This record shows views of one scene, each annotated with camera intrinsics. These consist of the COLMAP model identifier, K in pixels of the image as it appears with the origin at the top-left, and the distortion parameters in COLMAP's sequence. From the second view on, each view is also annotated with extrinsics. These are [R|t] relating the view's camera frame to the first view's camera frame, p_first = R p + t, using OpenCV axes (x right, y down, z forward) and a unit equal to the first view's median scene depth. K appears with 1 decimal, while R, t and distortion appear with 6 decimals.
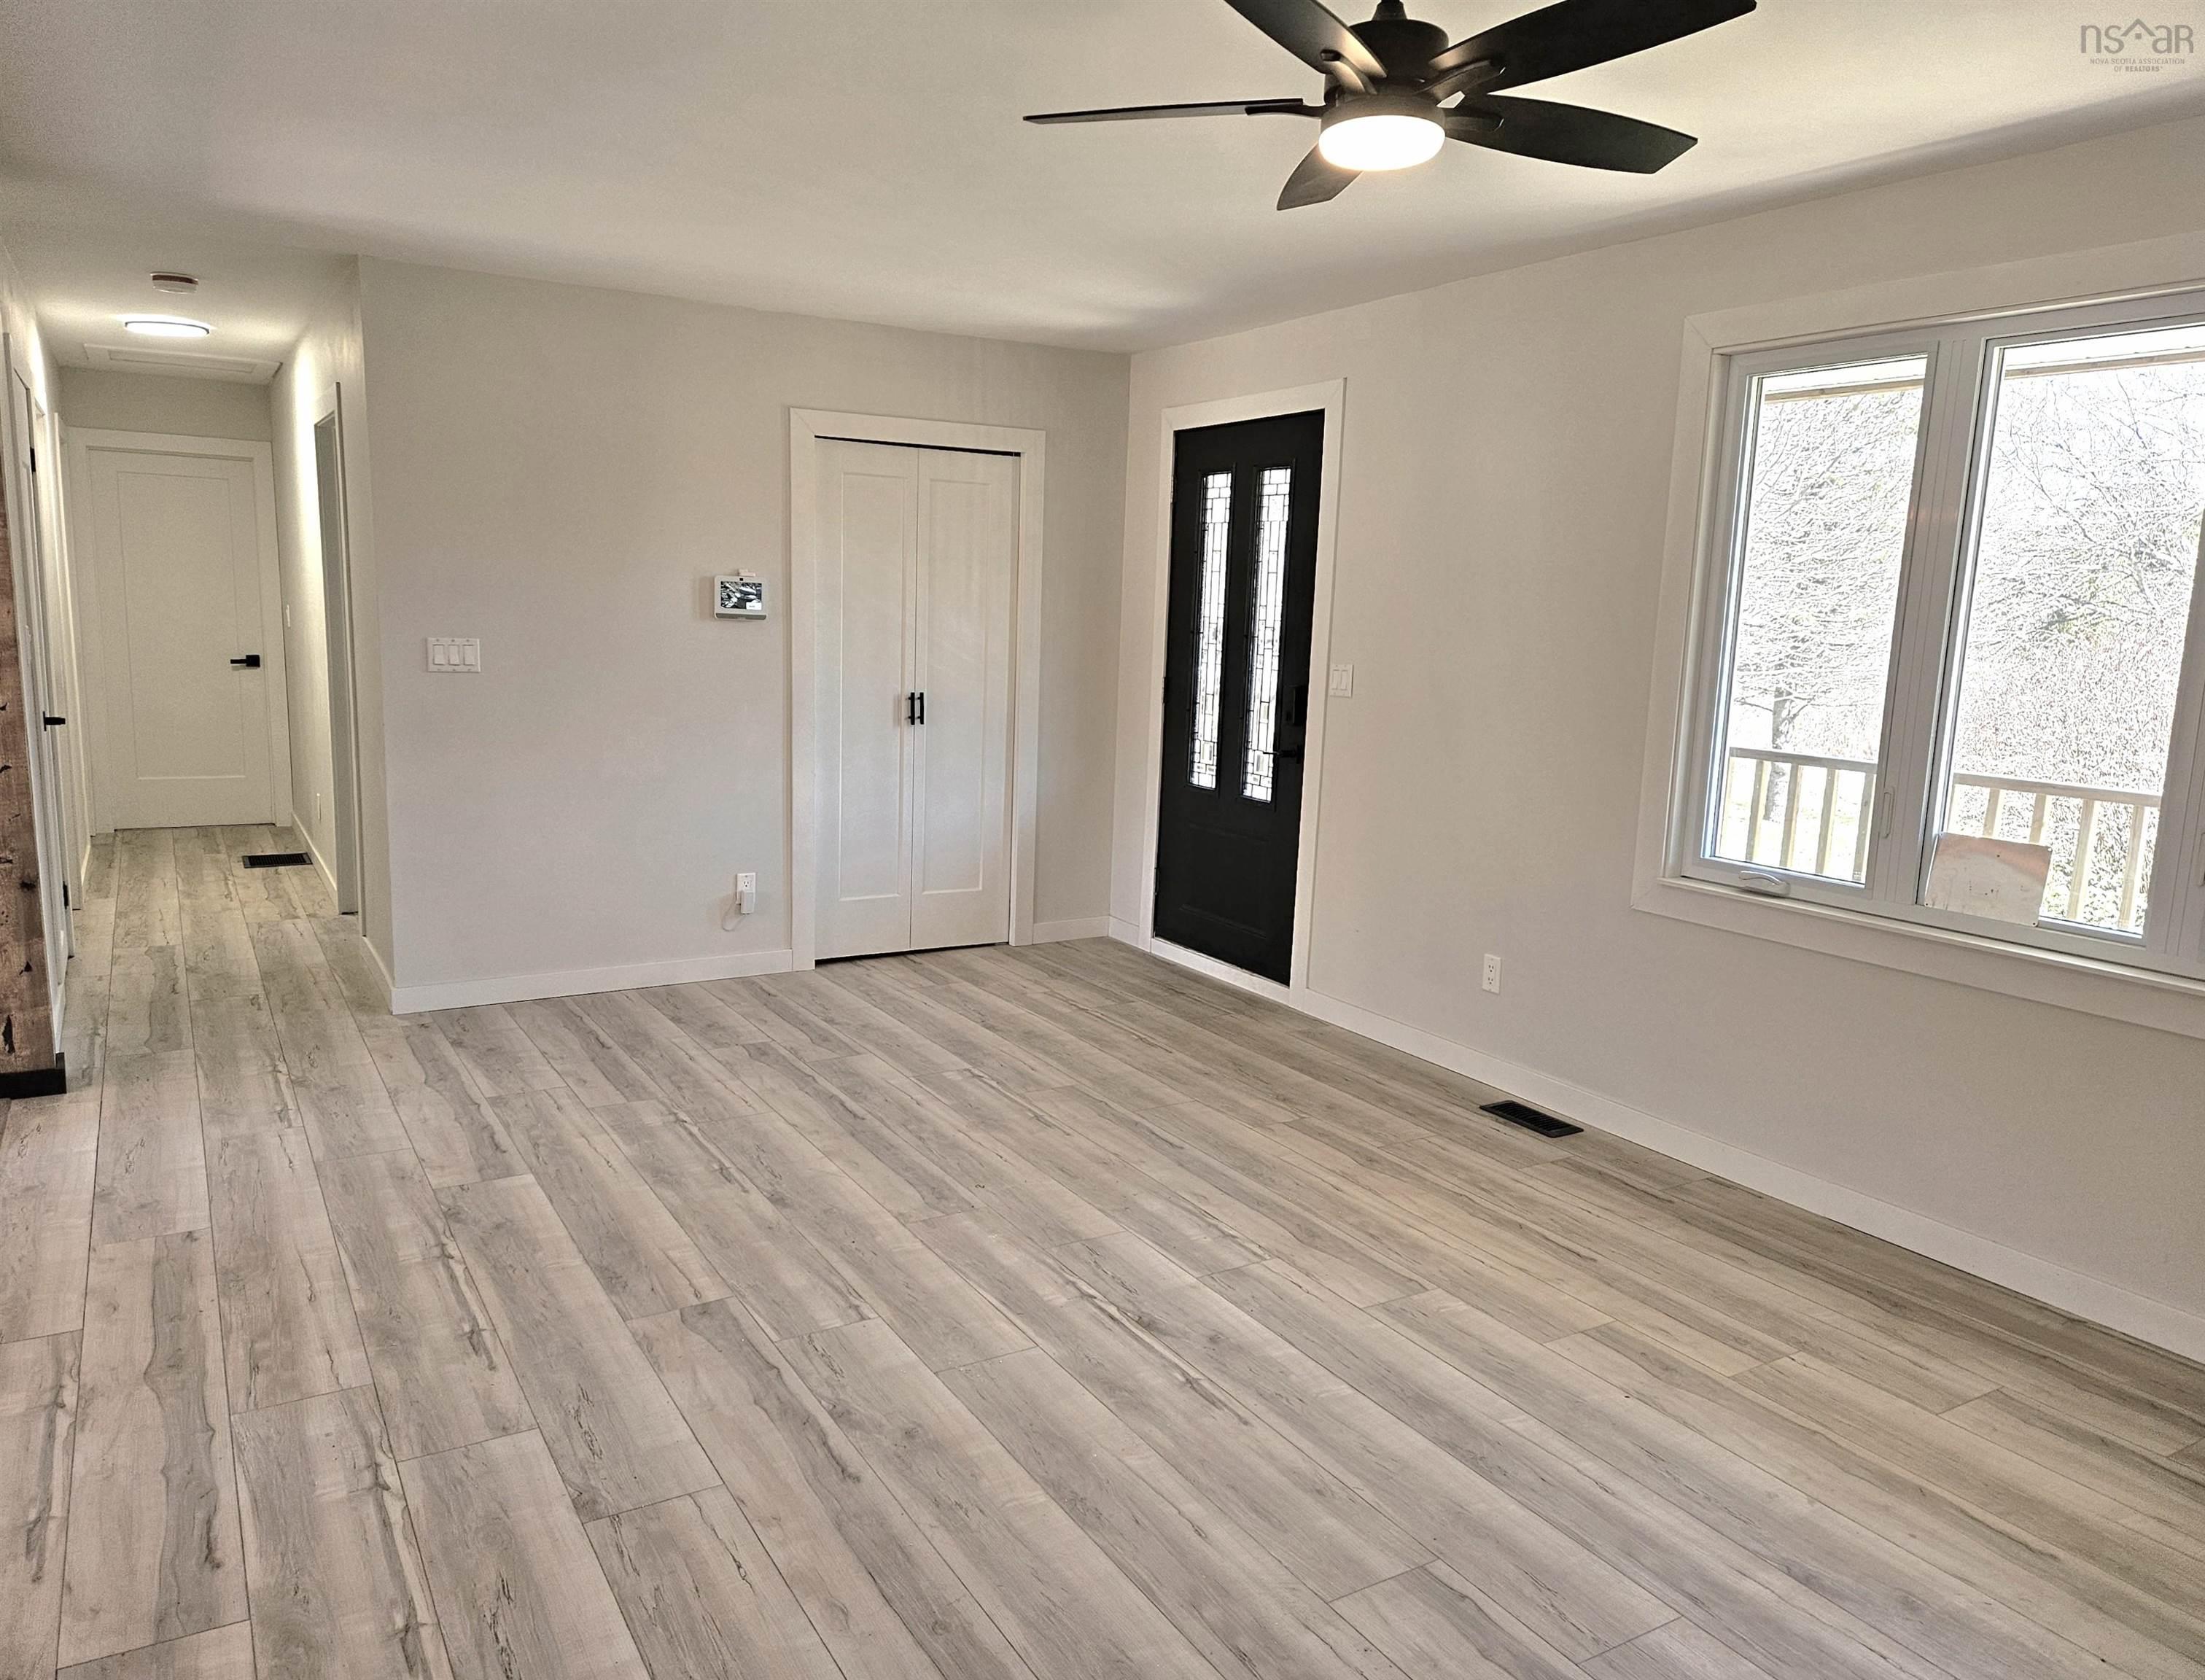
lens RADIAL K [[1513.9, 0, 1068.7], [0, 1513.9, 851.8], [0, 0, 1]] dist [0.077389, -0.077352]
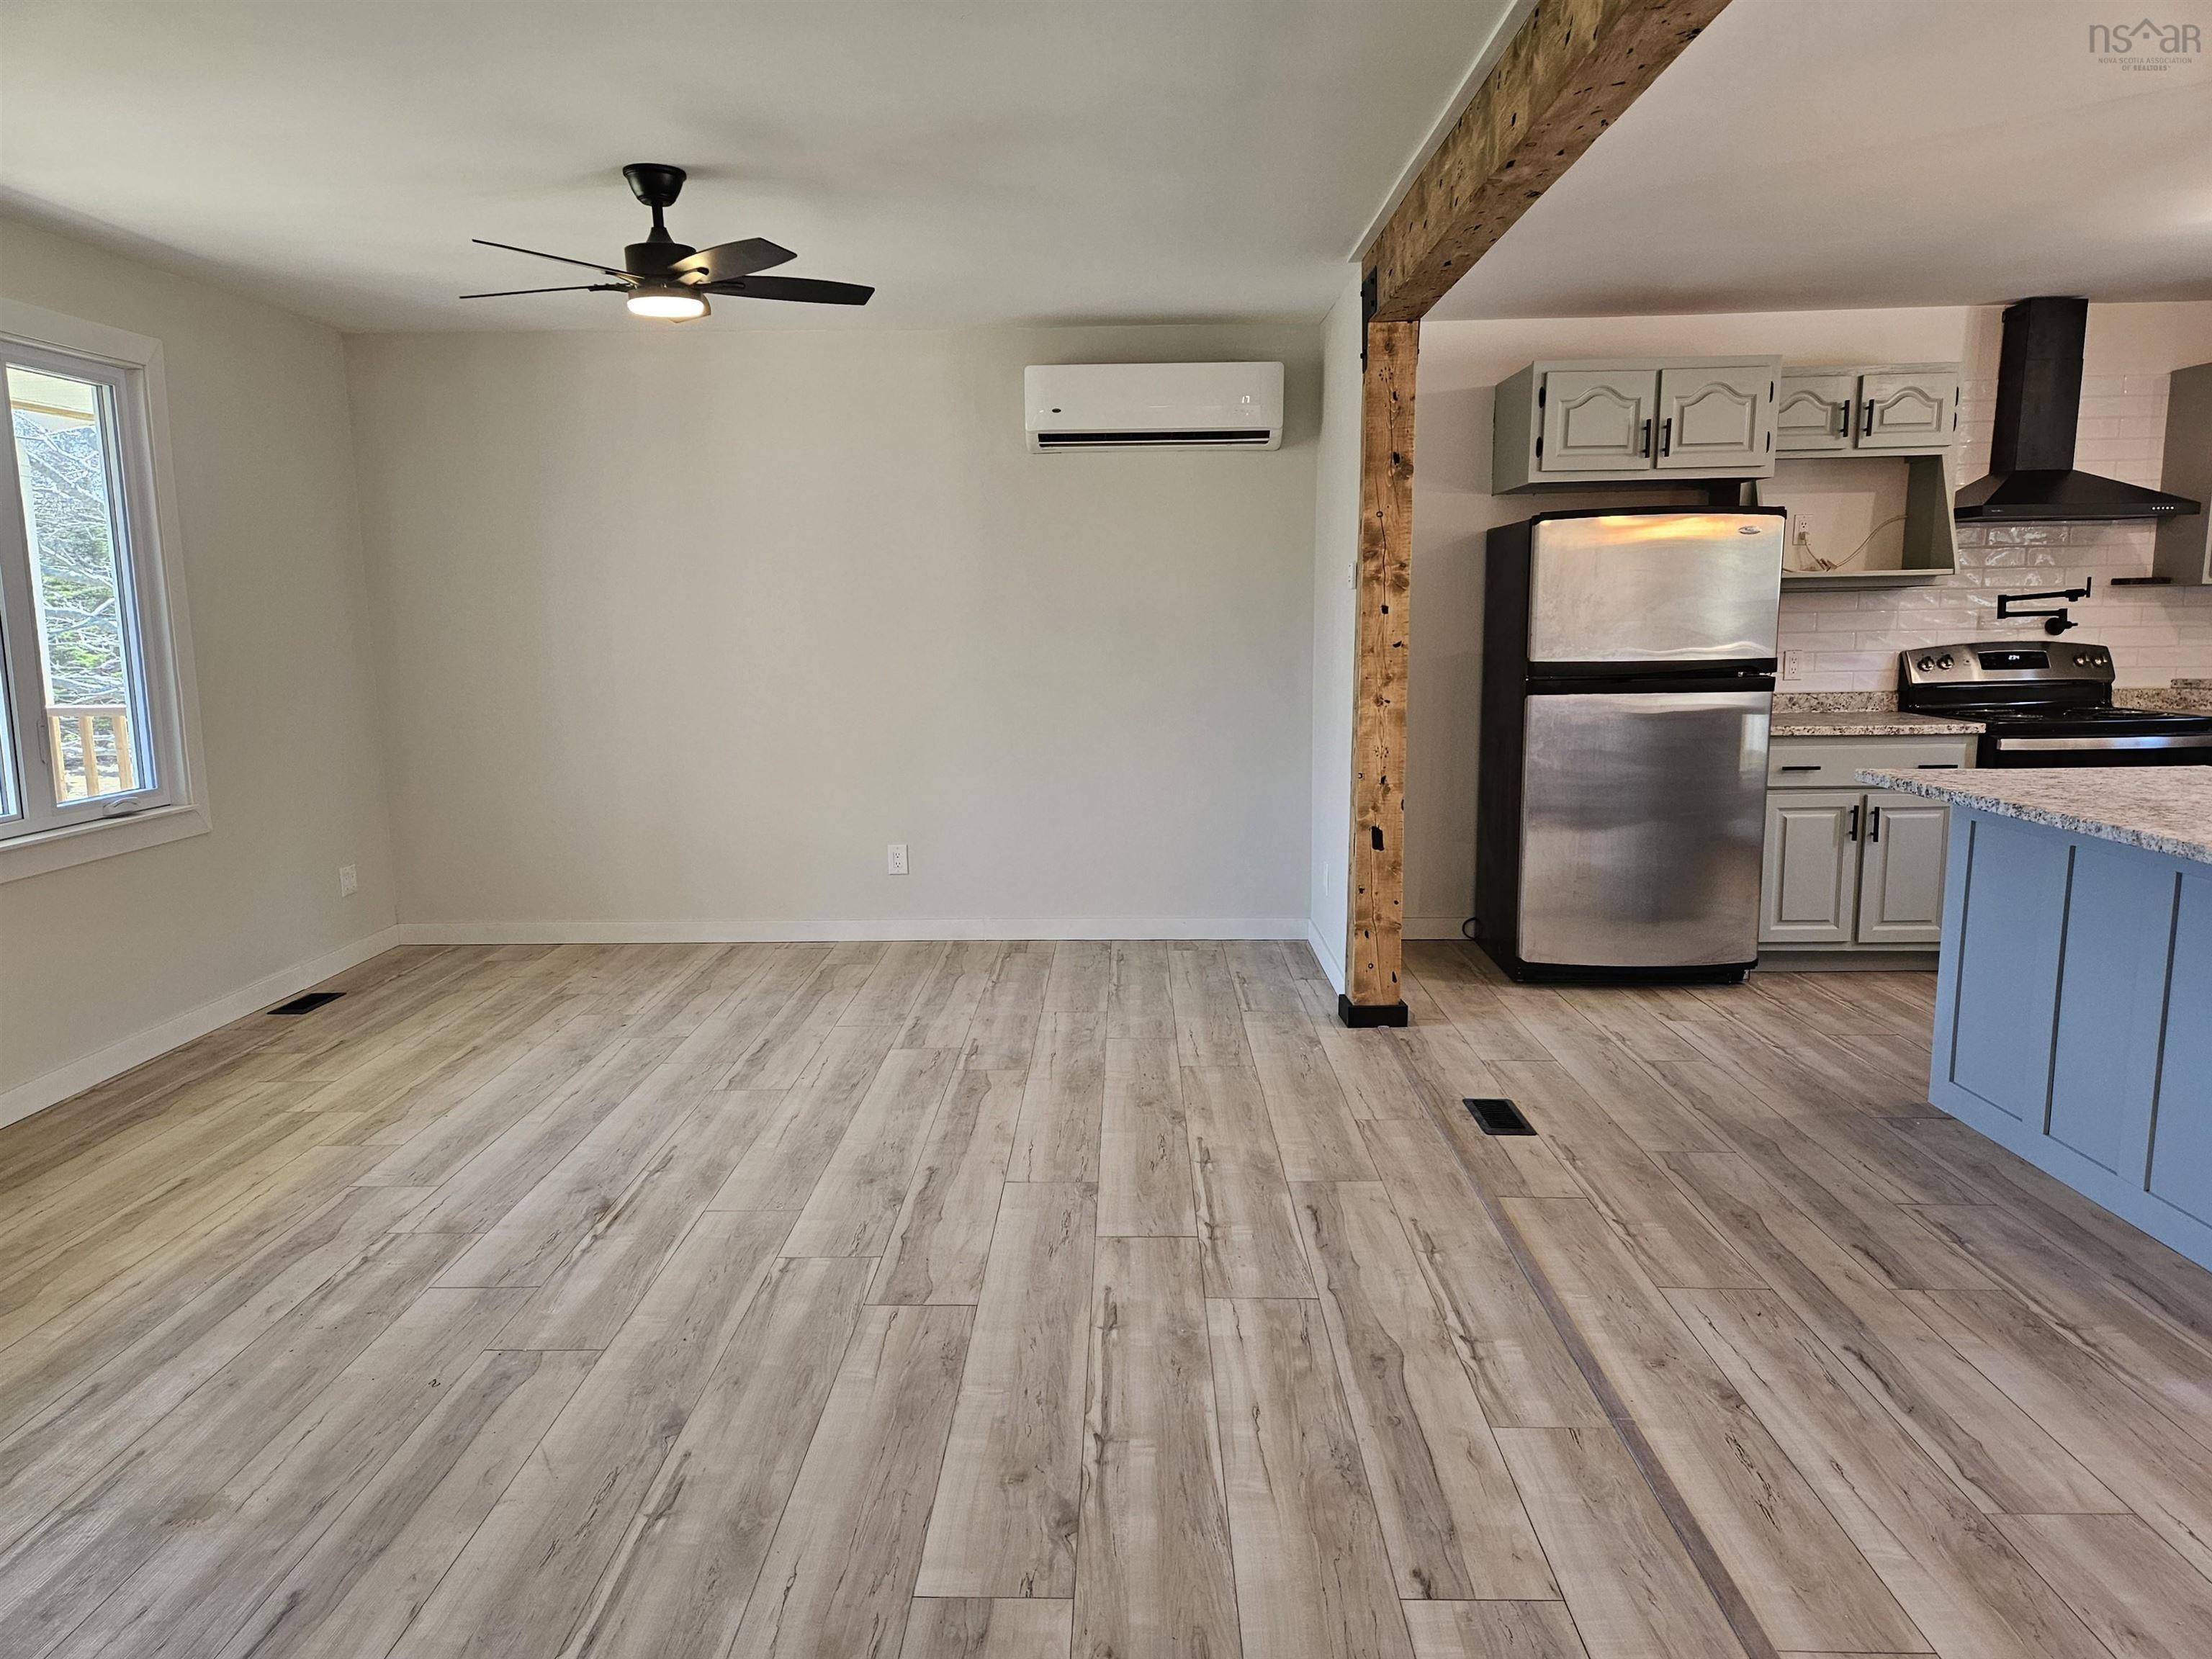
lens RADIAL K [[1486.7, 0, 1115.4], [0, 1486.7, 838.3], [0, 0, 1]] dist [0.093658, -0.076159]
pose [[-0.855929, -0.103179, 0.506694, -0.736283], [0.068201, 0.948804, 0.308416, -0.247291], [-0.512575, 0.298539, -0.805072, 1.460647]]
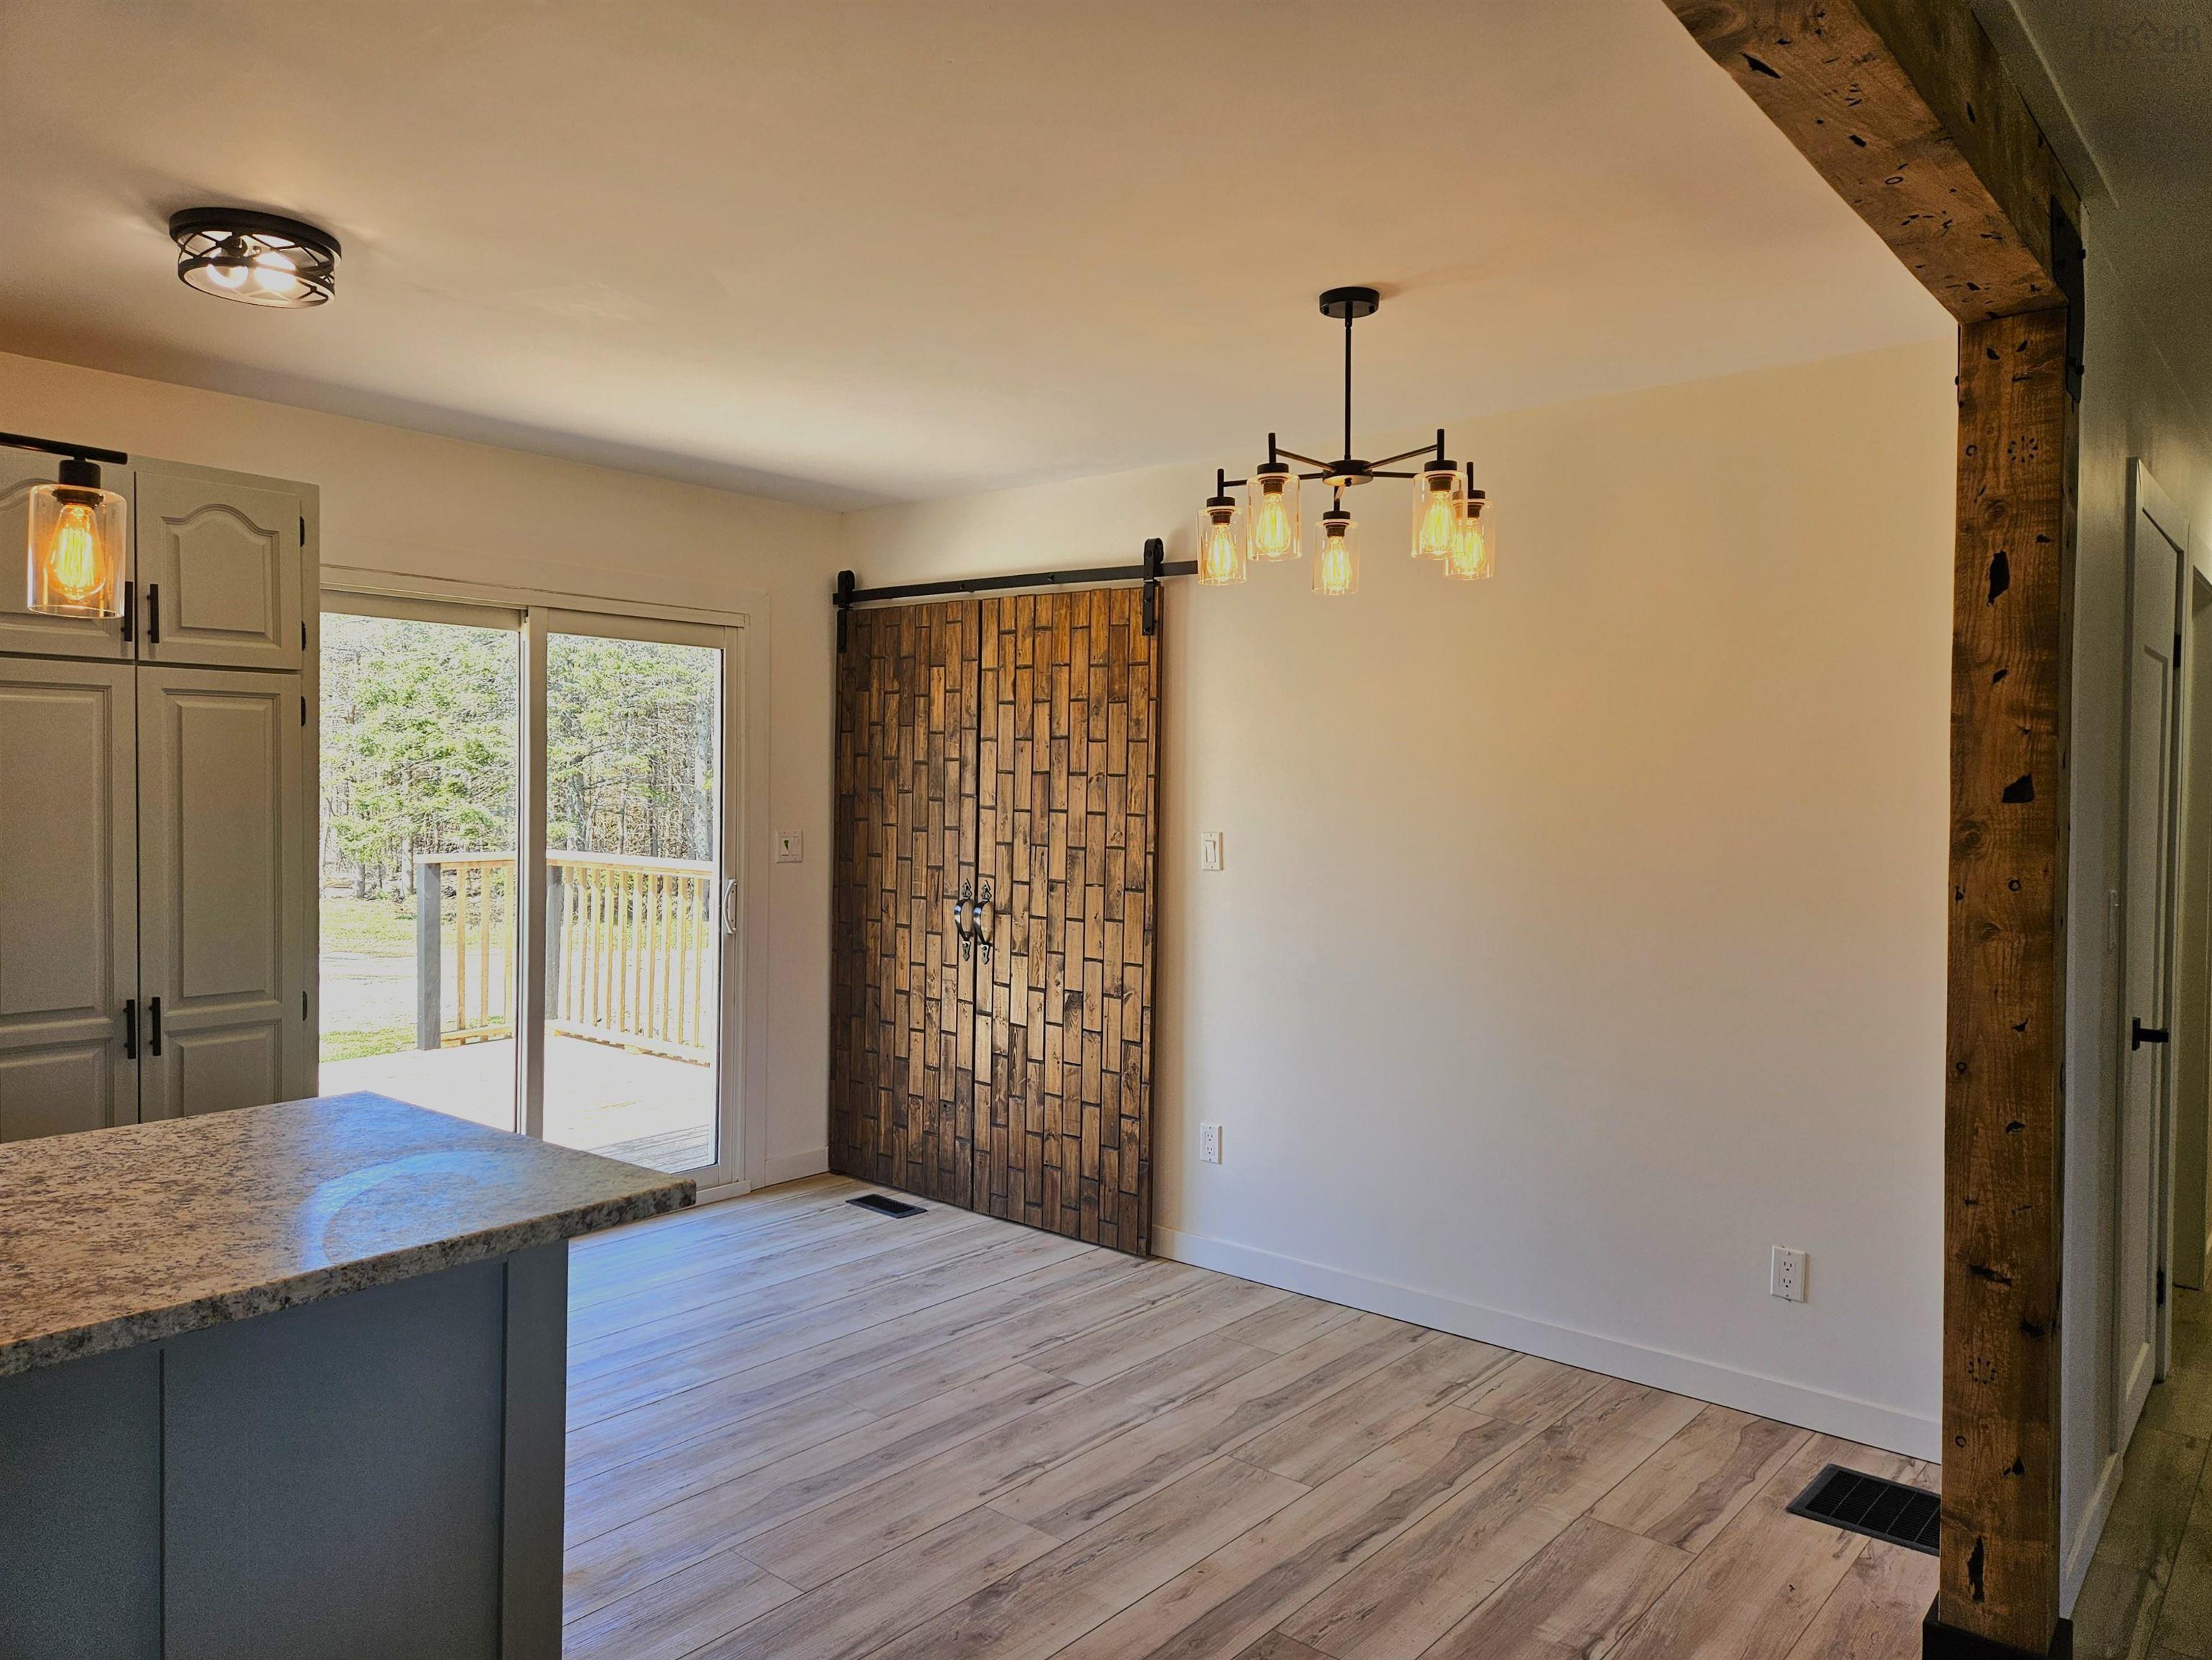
lens RADIAL K [[1521.6, 0, 1082.7], [0, 1521.6, 807.3], [0, 0, 1]] dist [0.096622, -0.088596]
pose [[0.328836, -0.017855, -0.944218, -0.275699], [-0.156826, 0.984907, -0.073241, -0.089675], [0.931275, 0.172162, 0.321073, 0.530770]]
